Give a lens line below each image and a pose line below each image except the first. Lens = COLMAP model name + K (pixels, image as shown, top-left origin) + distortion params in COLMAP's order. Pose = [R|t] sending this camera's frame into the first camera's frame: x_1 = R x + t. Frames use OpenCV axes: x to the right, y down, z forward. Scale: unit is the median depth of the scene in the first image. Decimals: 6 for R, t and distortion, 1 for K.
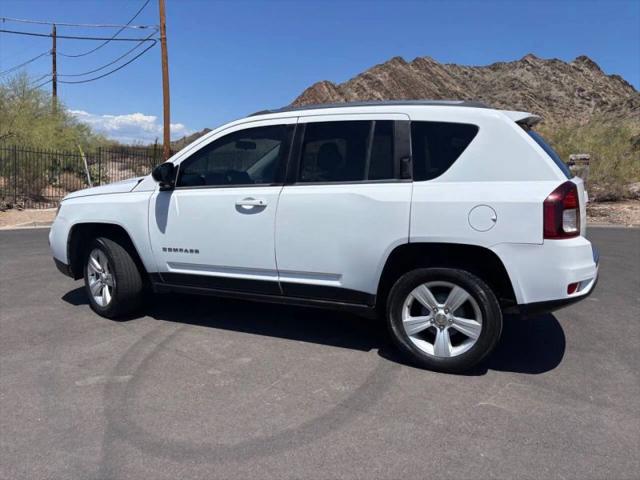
lens RADIAL K [[483.0, 0, 329.7], [0, 483.0, 240.9], [0, 0, 1]] dist [0.038106, -0.035751]
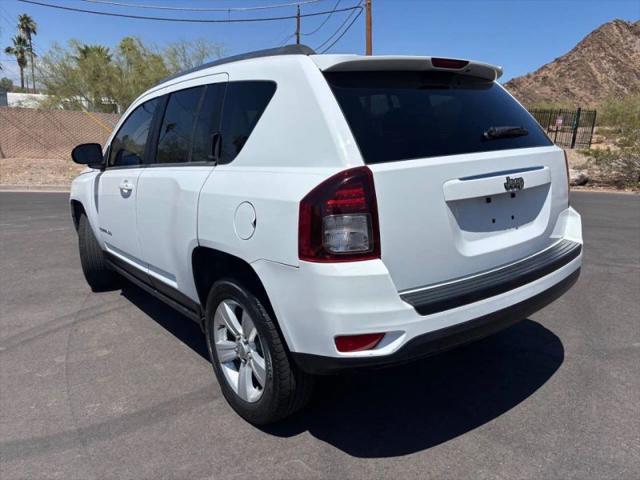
lens RADIAL K [[483.0, 0, 329.7], [0, 483.0, 240.9], [0, 0, 1]] dist [0.038106, -0.035751]
pose [[0.868322, 0.074983, -0.490300, 0.686708], [-0.039042, 0.995773, 0.083142, -0.071972], [0.494462, -0.053051, 0.867579, 0.415918]]
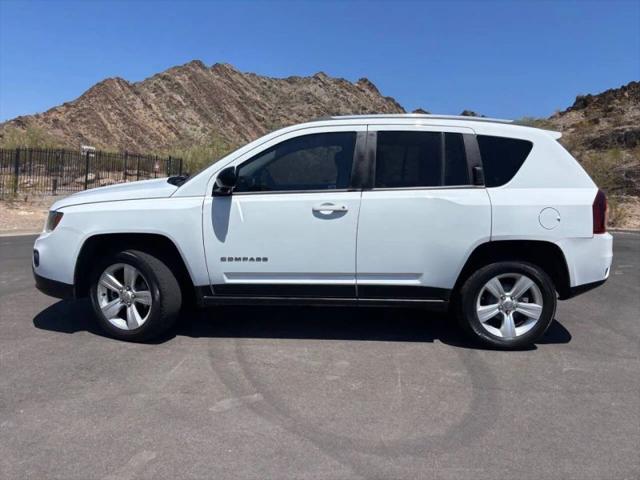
lens RADIAL K [[483.0, 0, 329.7], [0, 483.0, 240.9], [0, 0, 1]] dist [0.038106, -0.035751]
pose [[0.922835, -0.035234, 0.383580, -0.598918], [0.040247, 0.999177, -0.005048, -0.005517], [-0.383087, 0.020097, 0.923494, 0.077327]]
